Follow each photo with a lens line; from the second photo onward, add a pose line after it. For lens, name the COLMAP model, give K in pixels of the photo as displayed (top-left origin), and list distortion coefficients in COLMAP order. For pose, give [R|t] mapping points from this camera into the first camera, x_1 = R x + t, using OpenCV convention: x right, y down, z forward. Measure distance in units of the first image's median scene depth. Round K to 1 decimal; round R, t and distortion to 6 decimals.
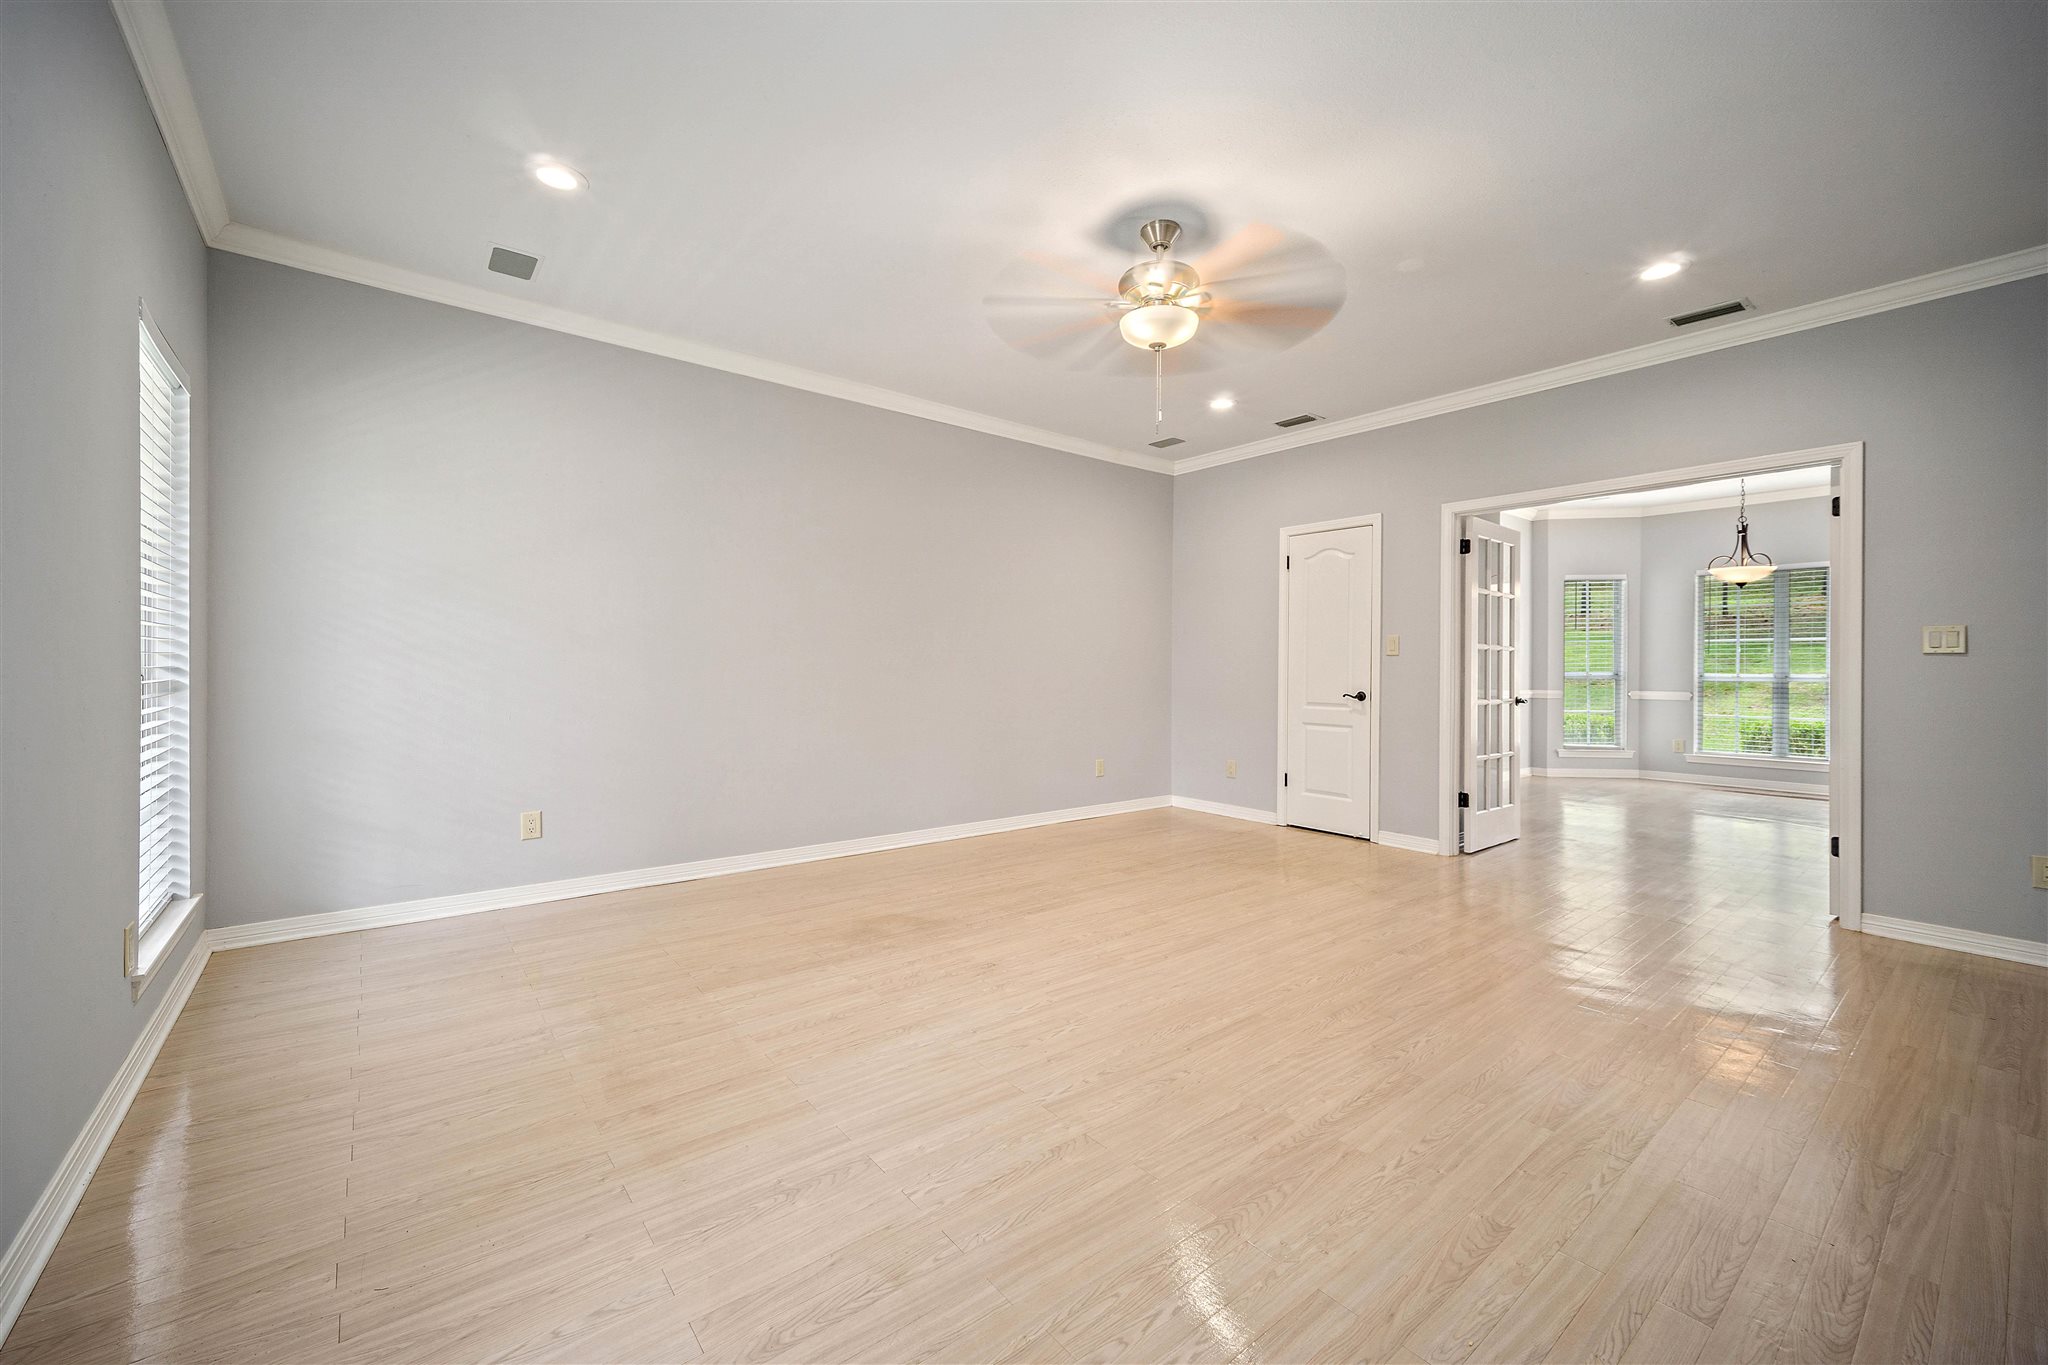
lens RADIAL K [[816.2, 0, 1015.7], [0, 816.2, 663.1], [0, 0, 1]] dist [0.000370, -0.000293]
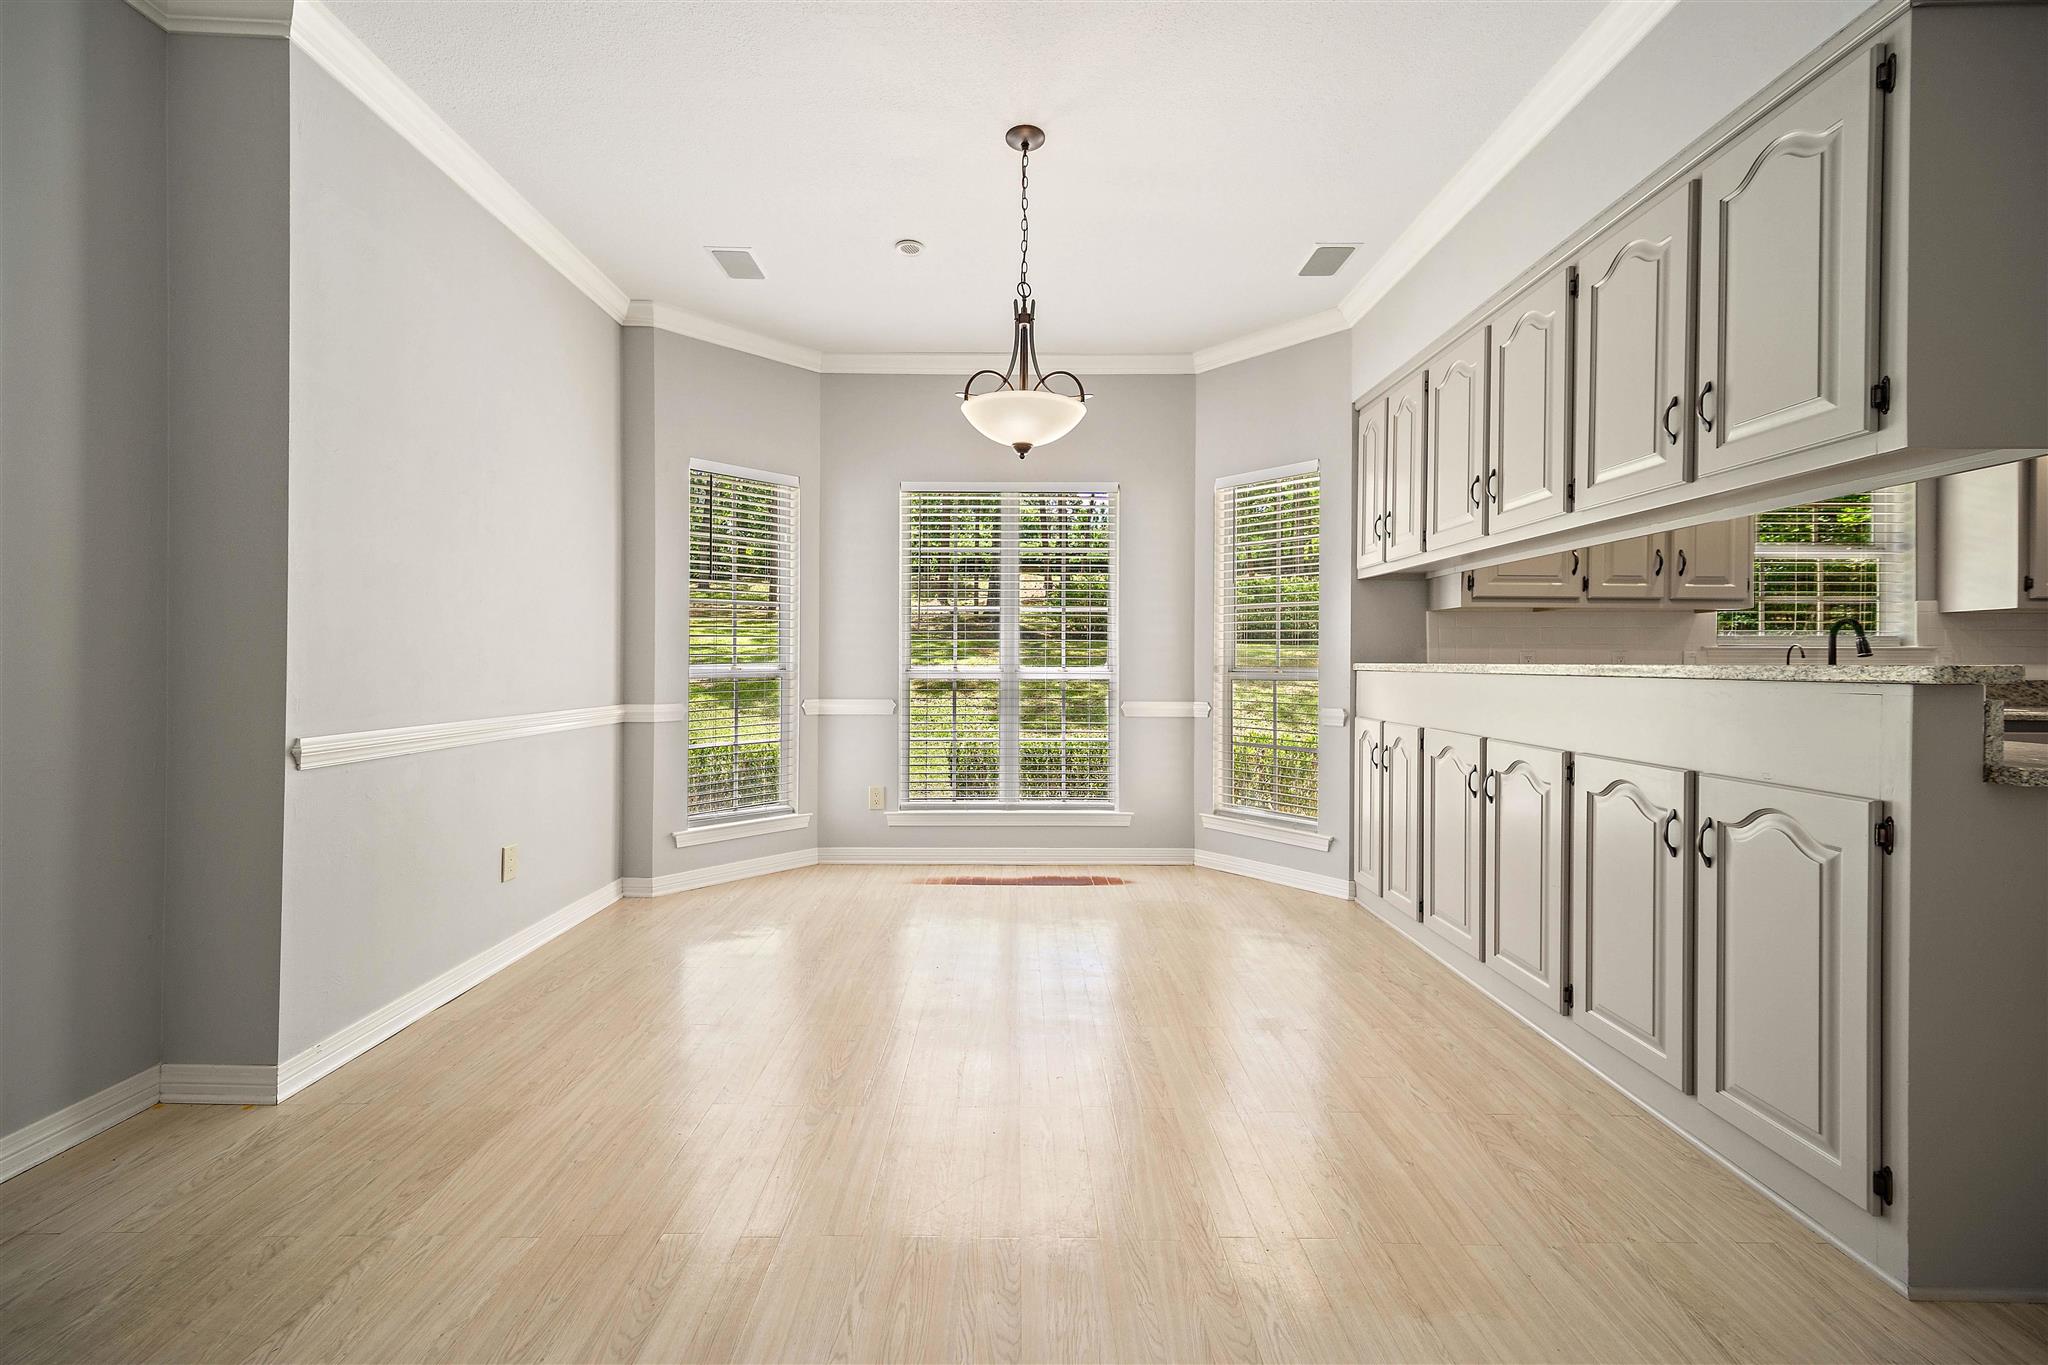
lens RADIAL K [[816.2, 0, 1019.7], [0, 816.2, 663.8], [0, 0, 1]] dist [0.000370, -0.000293]
pose [[0.633925, -0.008758, 0.773345, 0.436825], [-0.004579, 0.999876, 0.015077, 0.002612], [-0.773381, -0.013099, 0.633806, 0.563289]]
